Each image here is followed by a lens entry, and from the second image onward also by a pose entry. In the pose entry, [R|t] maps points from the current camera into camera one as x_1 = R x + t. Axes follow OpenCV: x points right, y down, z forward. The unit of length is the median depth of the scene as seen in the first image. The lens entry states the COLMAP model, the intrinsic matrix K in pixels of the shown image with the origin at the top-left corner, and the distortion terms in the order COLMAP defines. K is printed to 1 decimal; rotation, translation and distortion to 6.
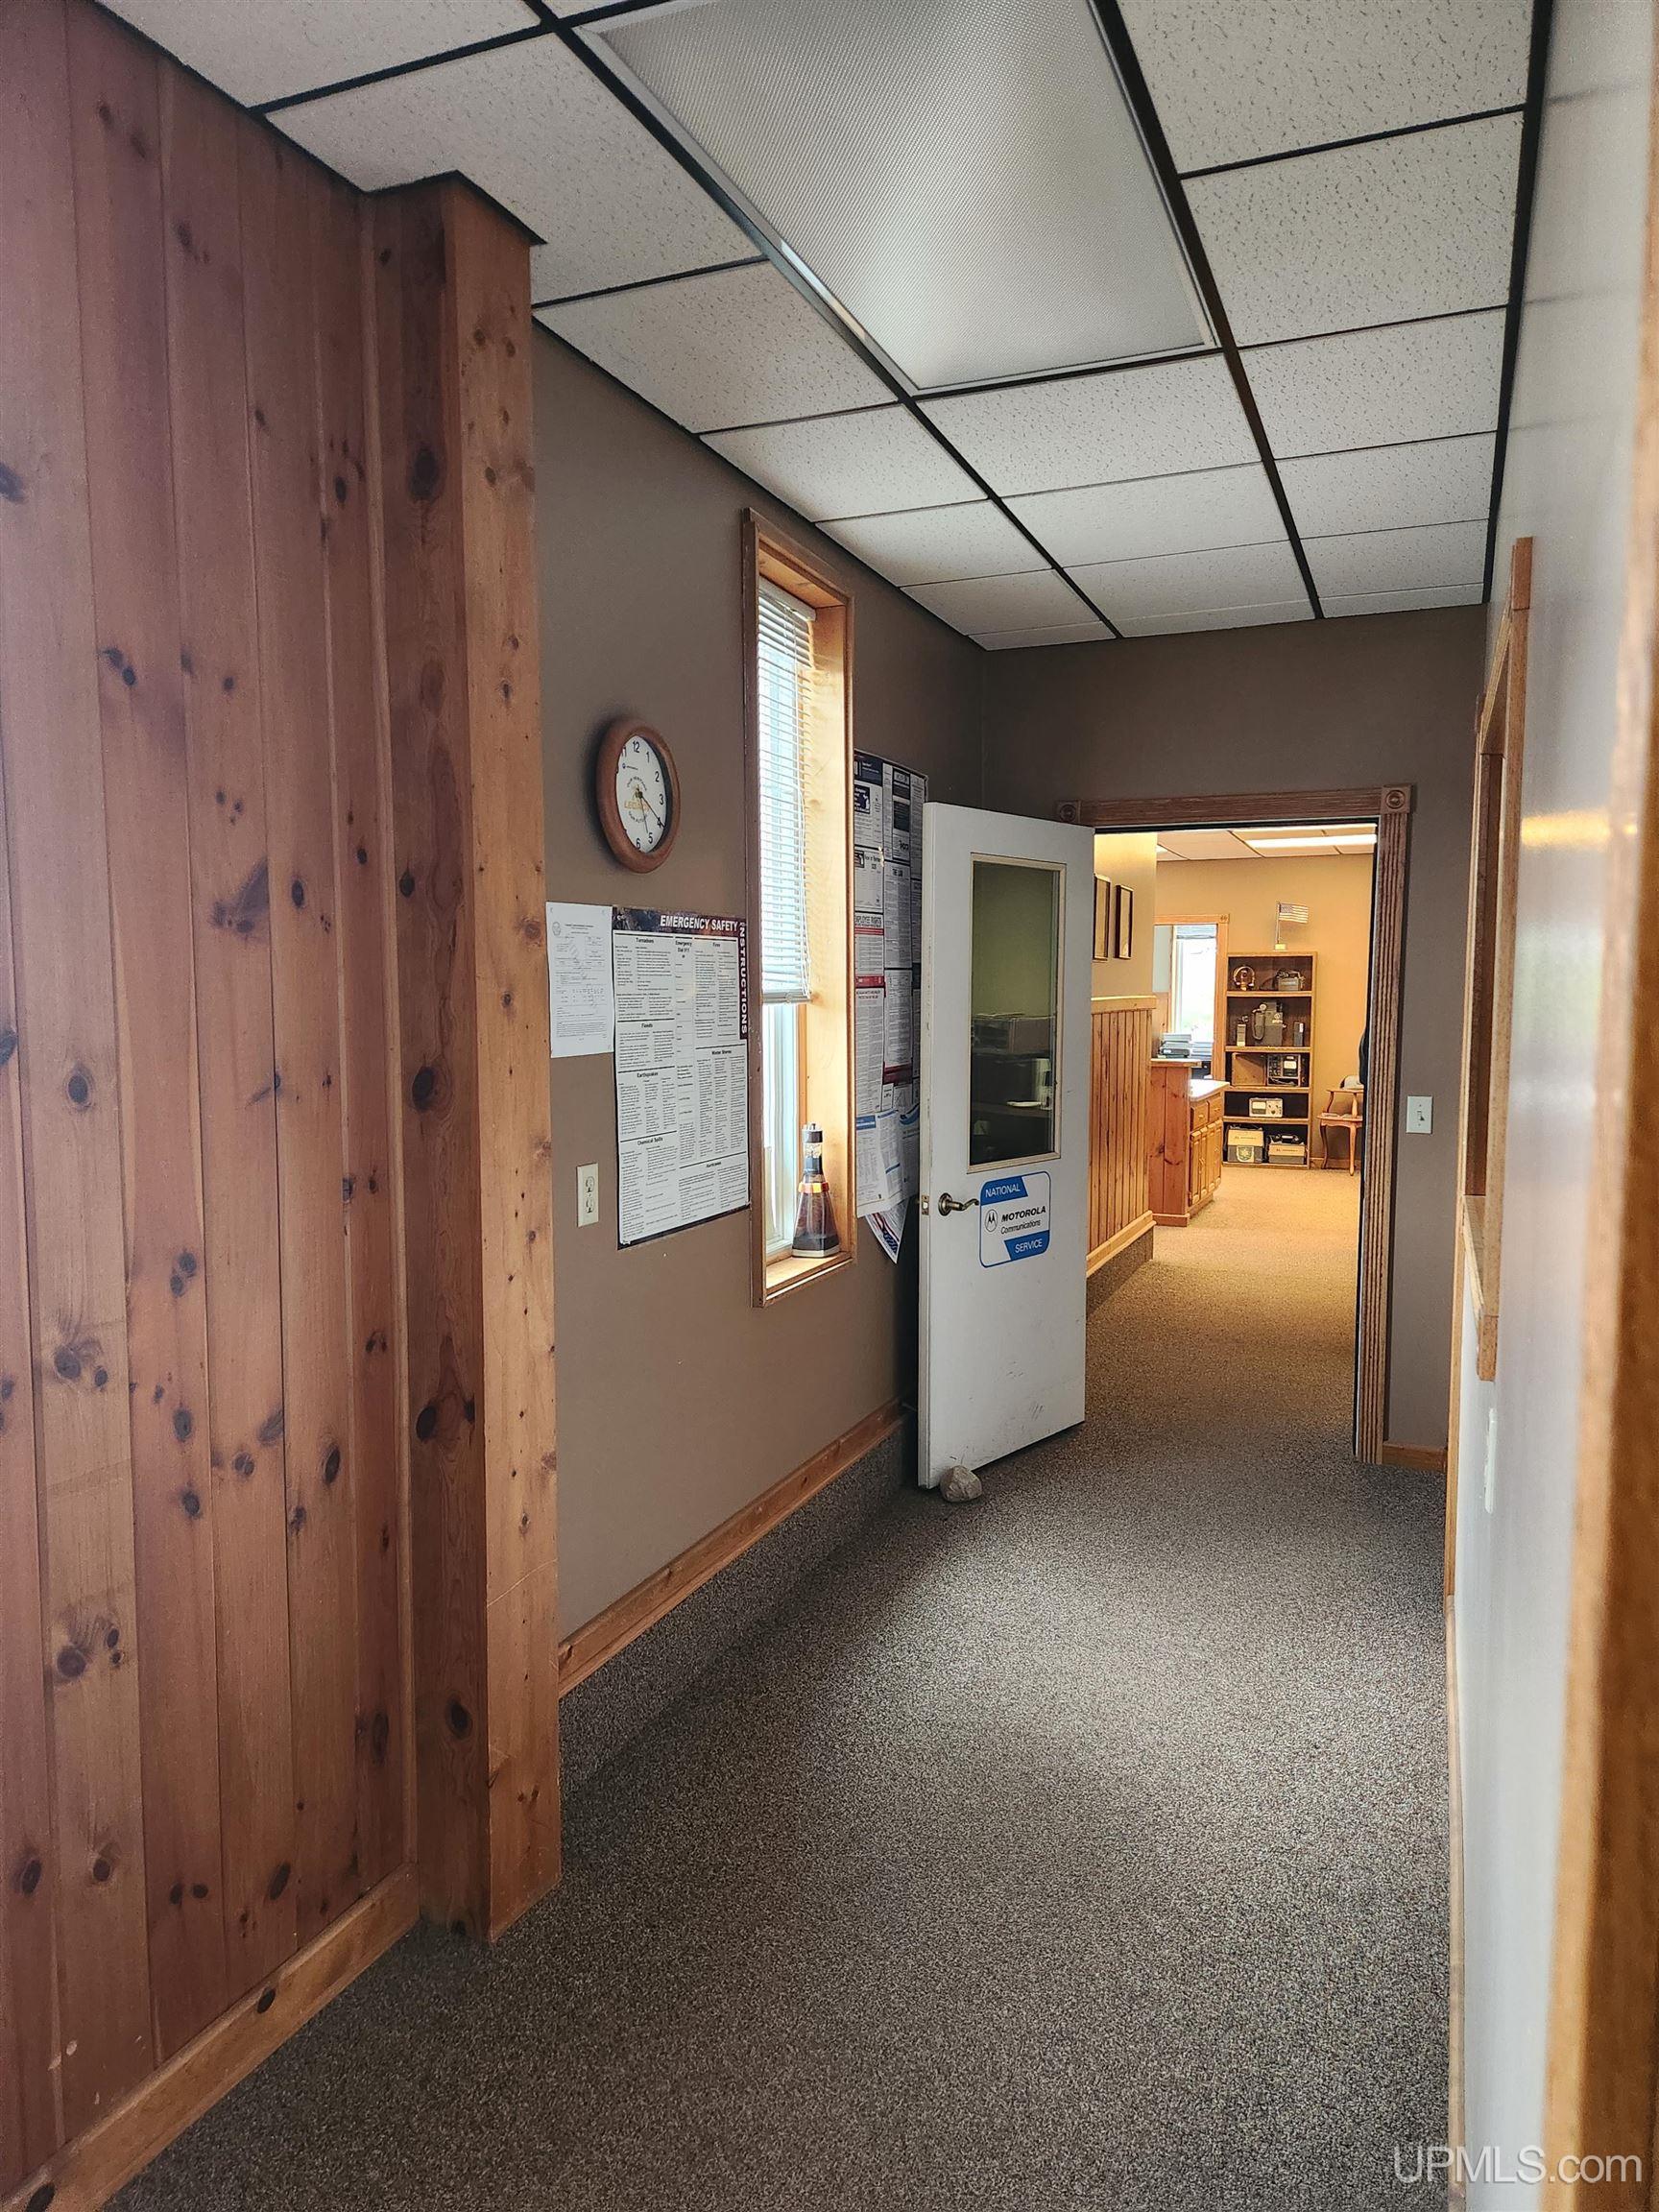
lens RADIAL K [[1502.3, 0, 835.0], [0, 1502.3, 1118.9], [0, 0, 1]] dist [0.097102, -0.072811]
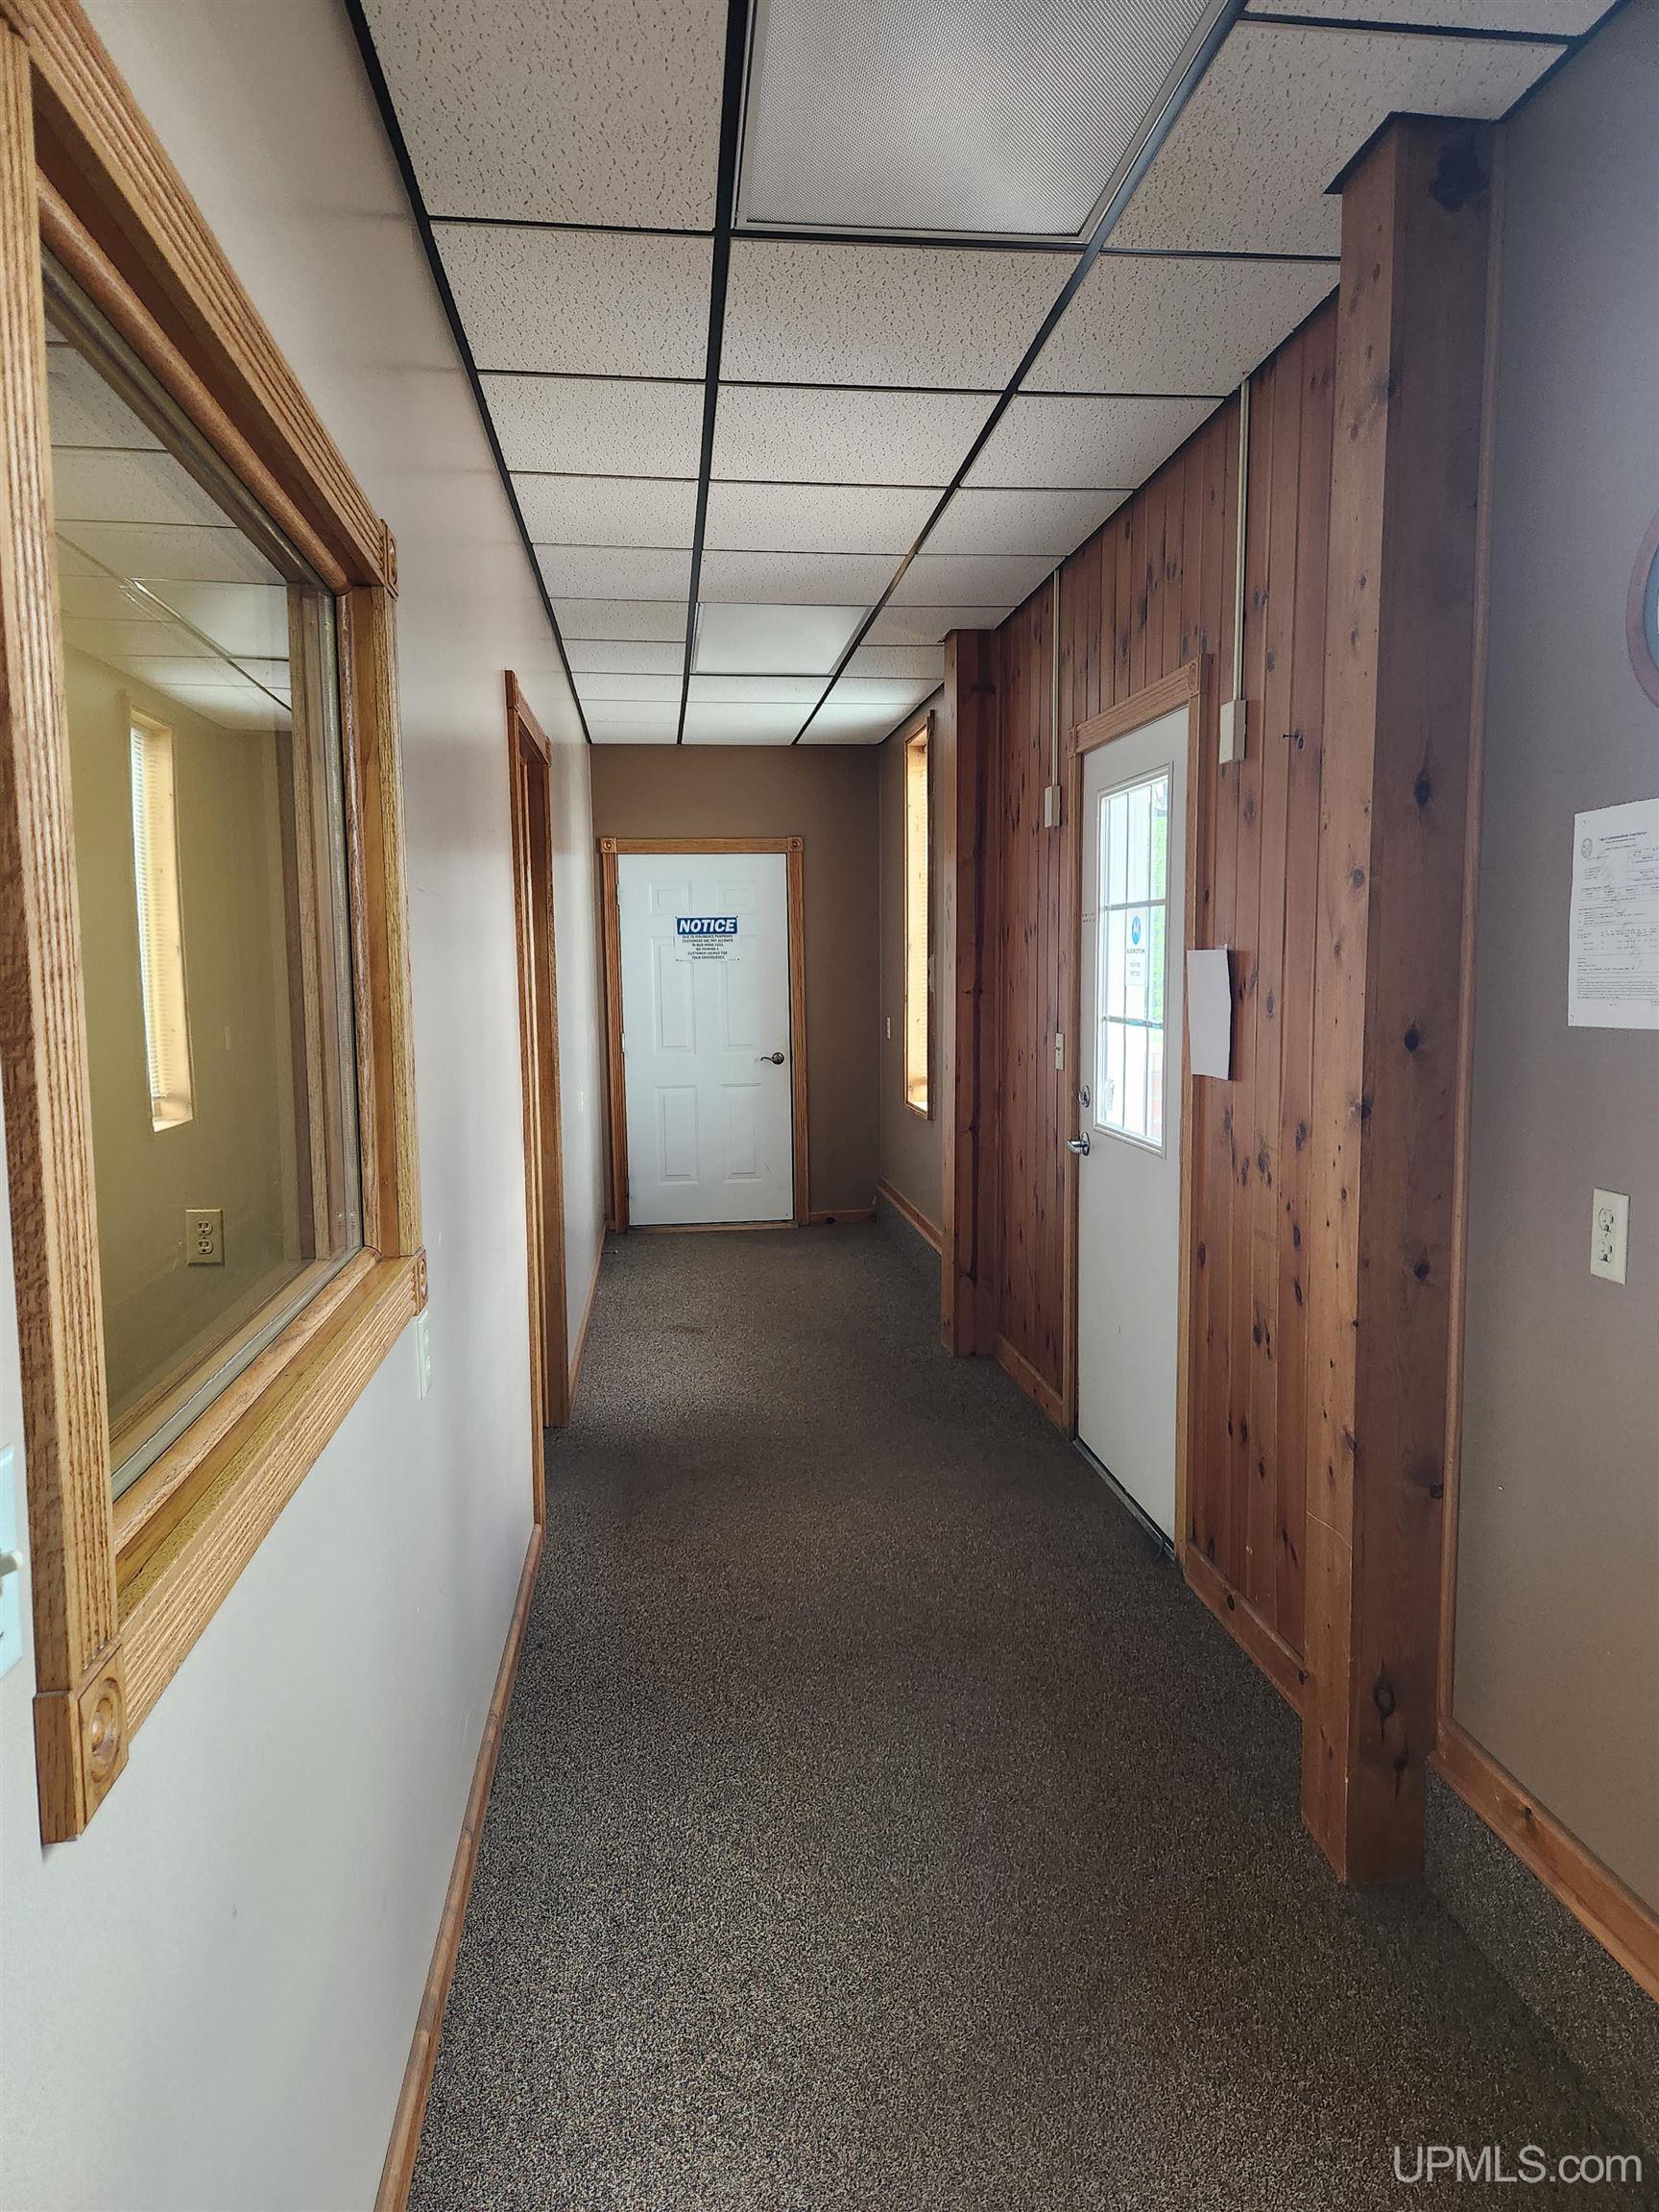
lens RADIAL K [[1502.3, 0, 837.4], [0, 1502.3, 1107.8], [0, 0, 1]] dist [0.097102, -0.072811]
pose [[-0.875540, 0.053956, -0.480123, 0.611576], [-0.031539, 0.985242, 0.168235, -0.145038], [0.482115, 0.162439, -0.860917, 1.855352]]
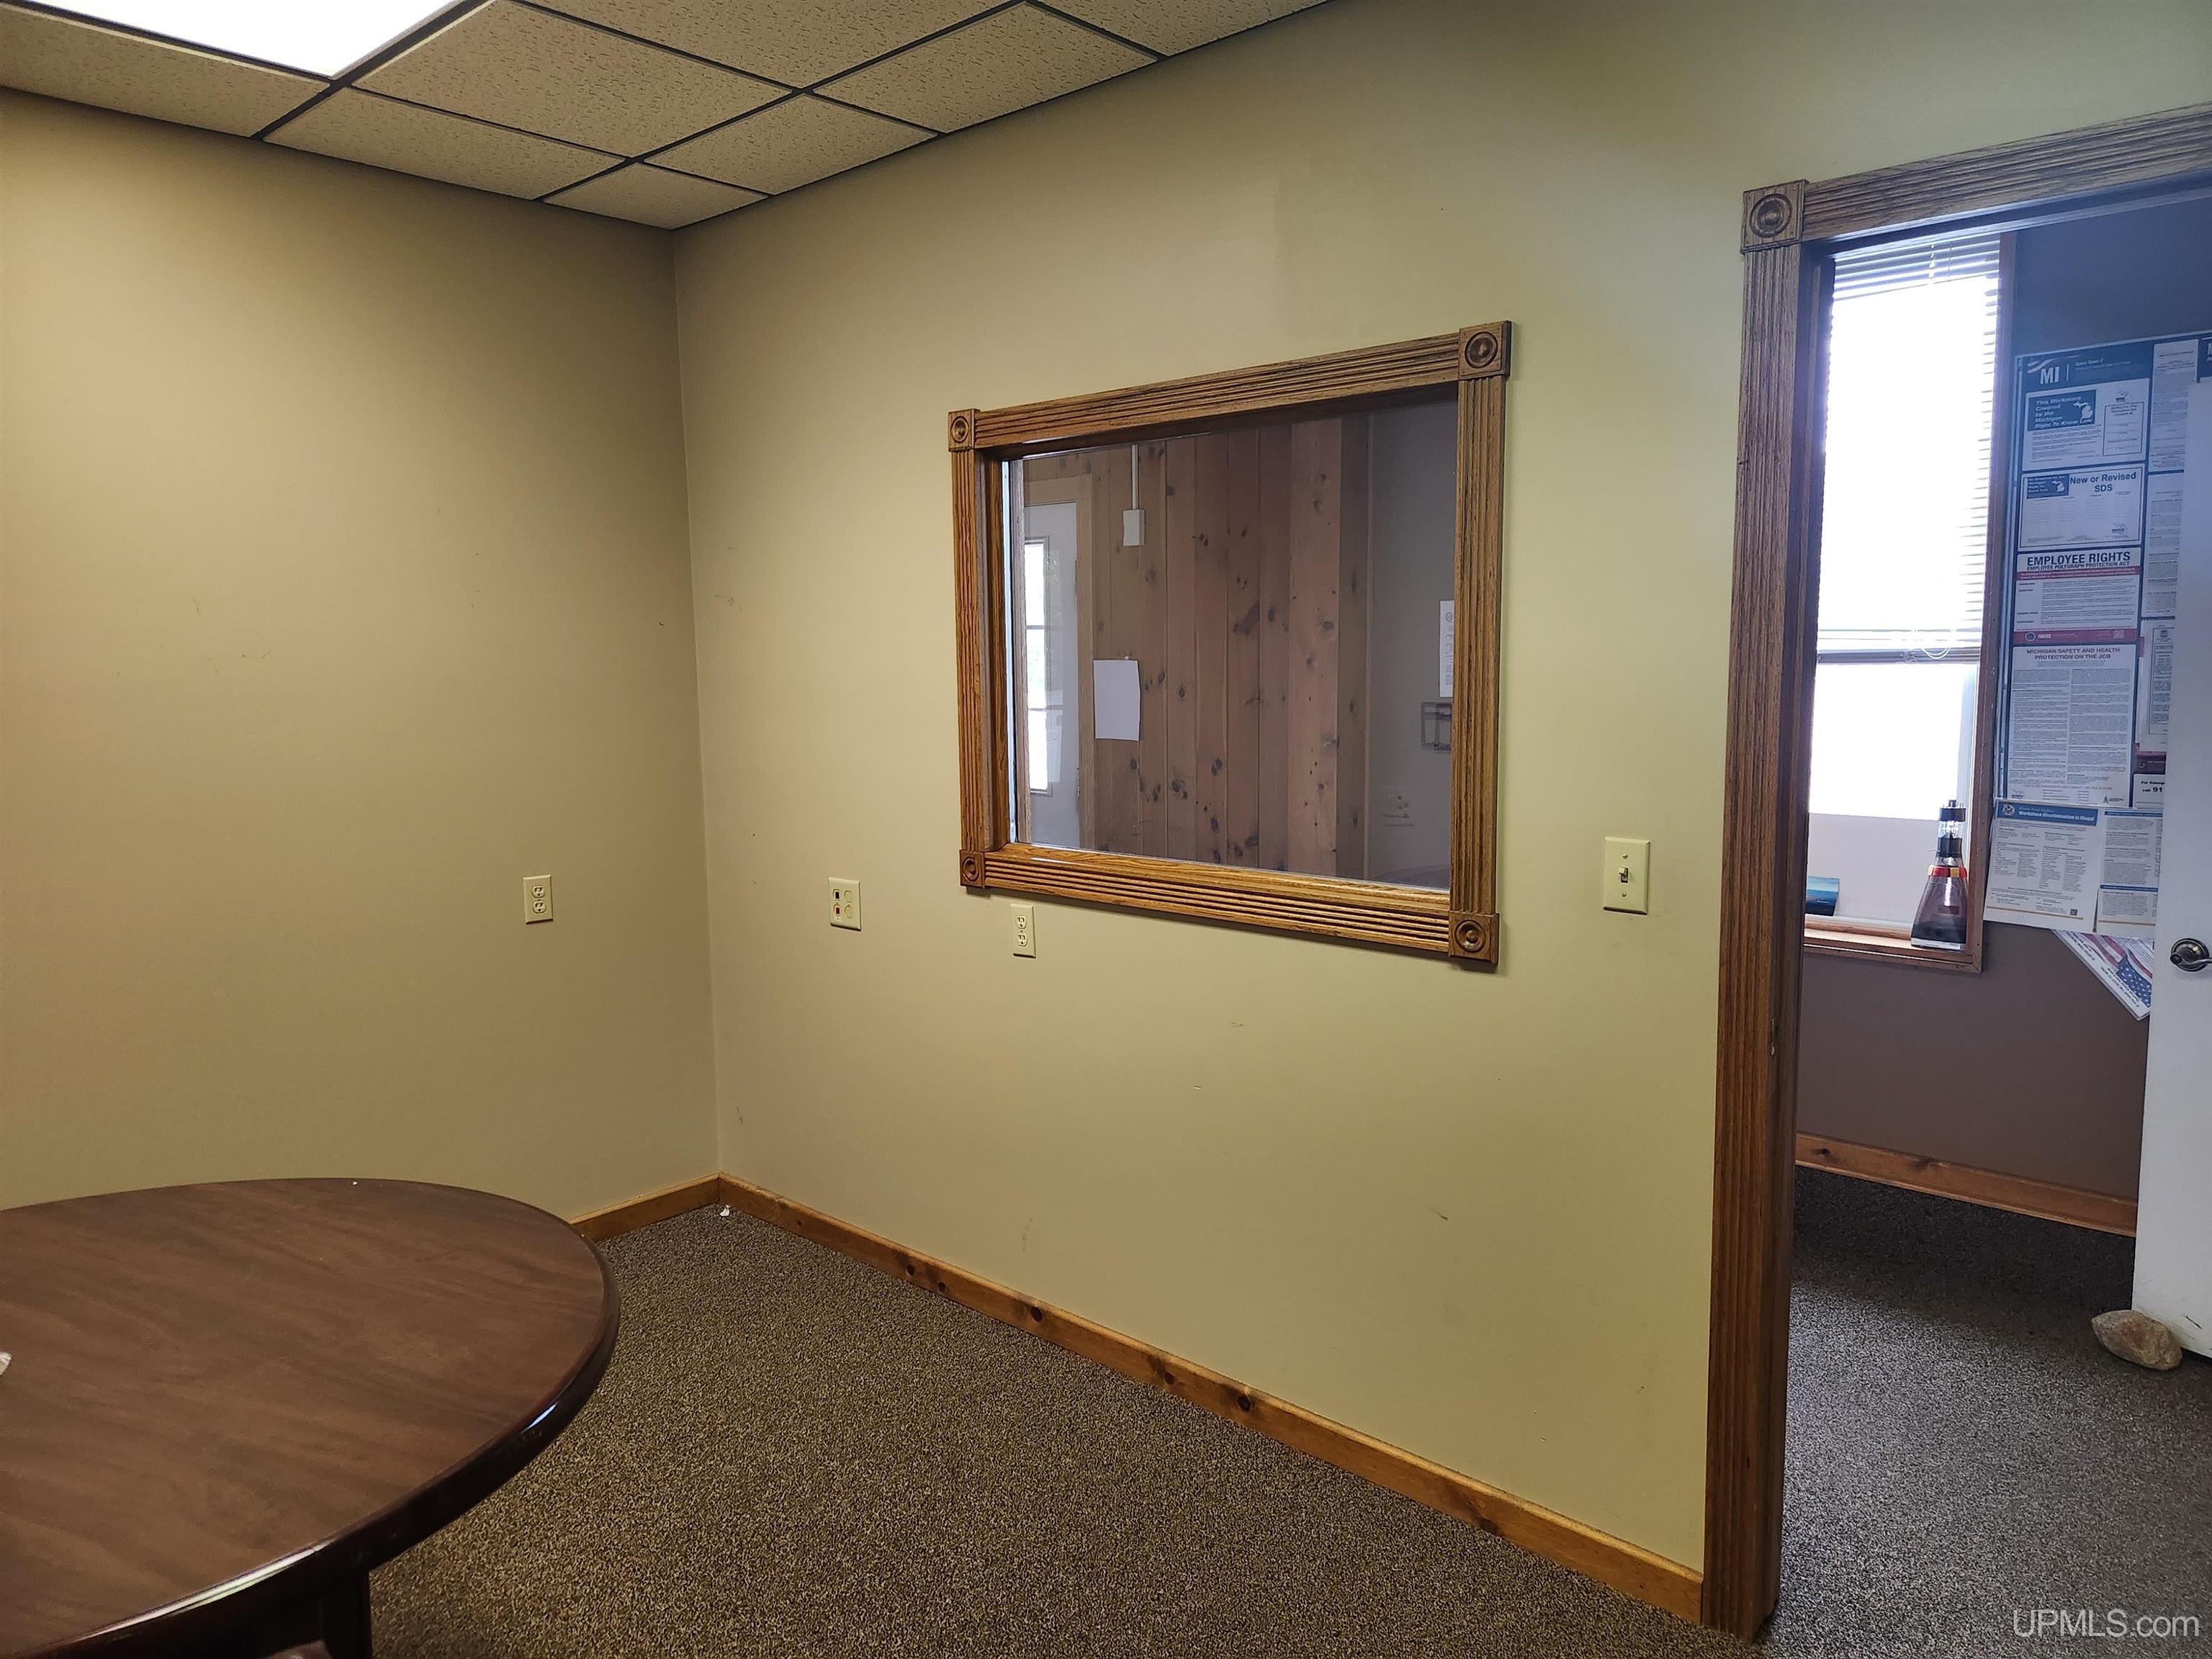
lens RADIAL K [[1502.3, 0, 1106.6], [0, 1502.3, 837.7], [0, 0, 1]] dist [0.097102, -0.072811]
pose [[-0.346547, 0.121991, -0.930066, 1.856796], [-0.066380, 0.985832, 0.154039, -0.148150], [0.935681, 0.115120, -0.333539, 1.537426]]
